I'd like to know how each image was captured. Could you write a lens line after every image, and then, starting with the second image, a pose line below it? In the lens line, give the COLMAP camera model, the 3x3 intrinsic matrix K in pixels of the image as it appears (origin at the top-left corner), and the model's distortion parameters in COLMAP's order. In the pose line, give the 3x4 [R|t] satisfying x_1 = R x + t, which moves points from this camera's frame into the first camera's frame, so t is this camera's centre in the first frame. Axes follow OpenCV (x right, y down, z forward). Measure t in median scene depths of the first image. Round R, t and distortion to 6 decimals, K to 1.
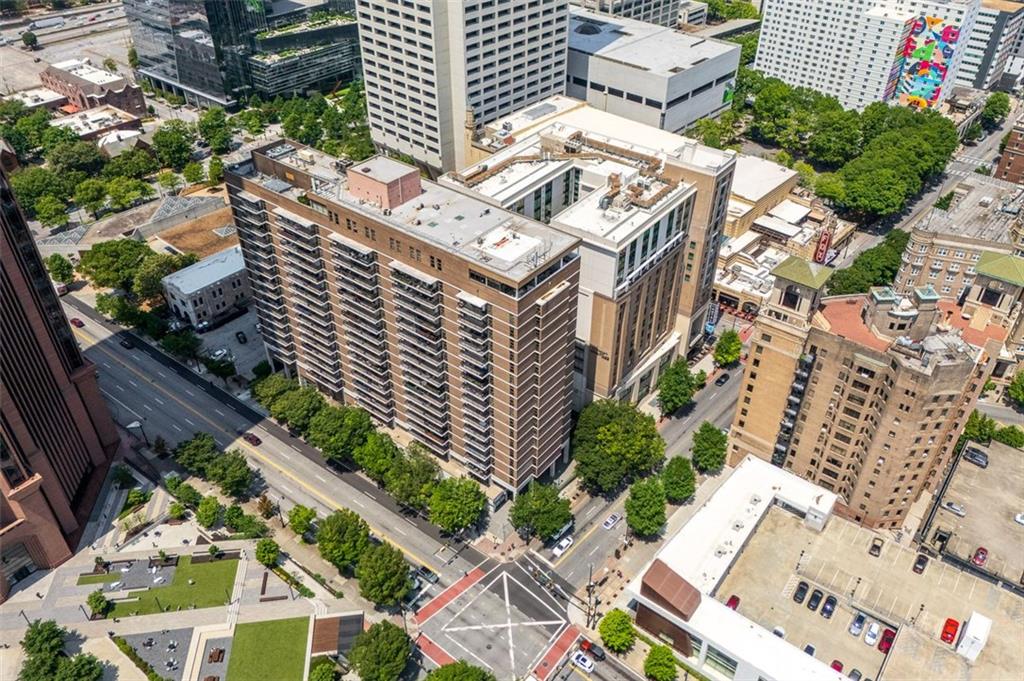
lens RADIAL K [[774.7, 0, 530.7], [0, 774.7, 338.1], [0, 0, 1]] dist [0.093185, -0.102655]
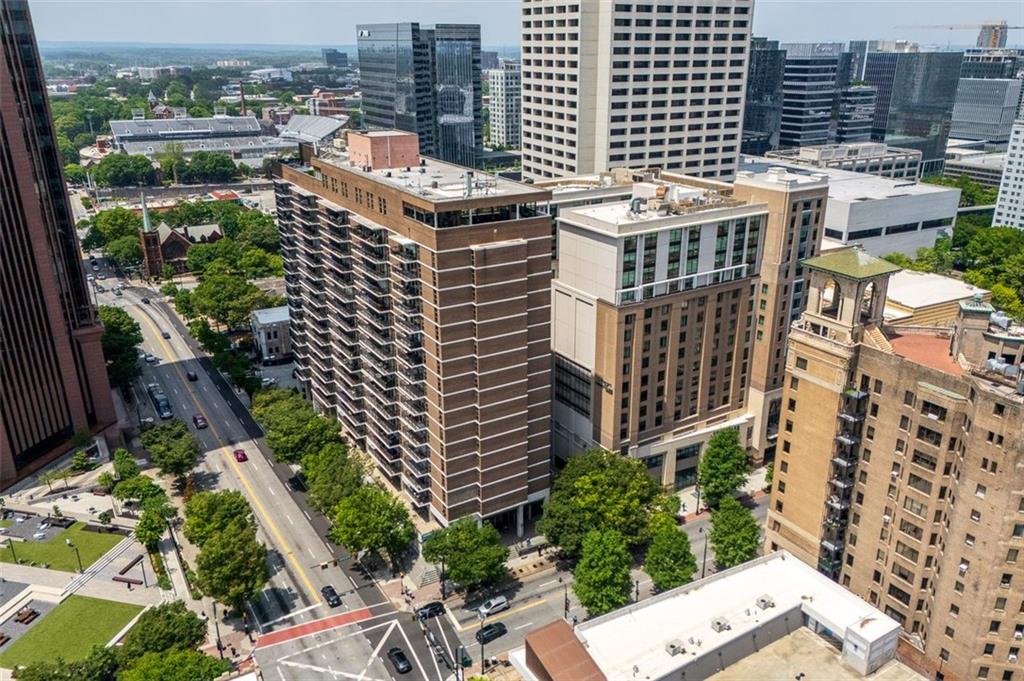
lens RADIAL K [[794.7, 0, 537.8], [0, 794.7, 344.1], [0, 0, 1]] dist [0.079318, -0.070682]
pose [[0.939003, 0.111463, -0.325344, 0.296553], [-0.198451, 0.948243, -0.247895, 0.201646], [0.280874, 0.297339, 0.912523, 0.247575]]
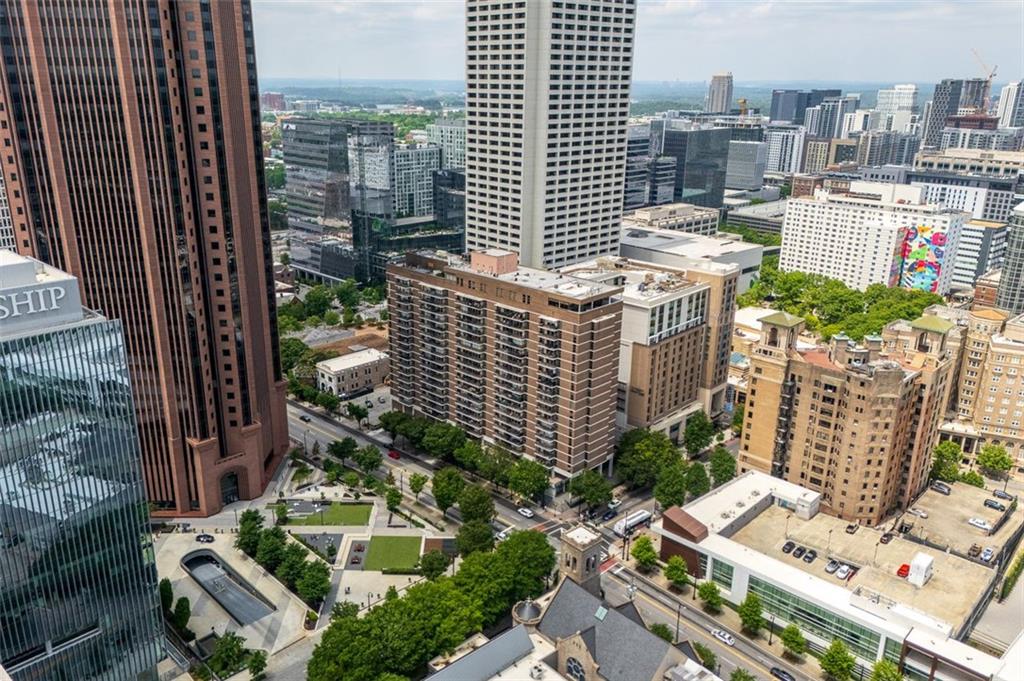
lens RADIAL K [[778.8, 0, 483.7], [0, 778.8, 338.5], [0, 0, 1]] dist [0.069190, -0.076330]
pose [[0.990387, 0.036323, -0.133473, 0.001593], [-0.076891, 0.946662, -0.312919, 0.400097], [0.114987, 0.320173, 0.940355, -0.369613]]
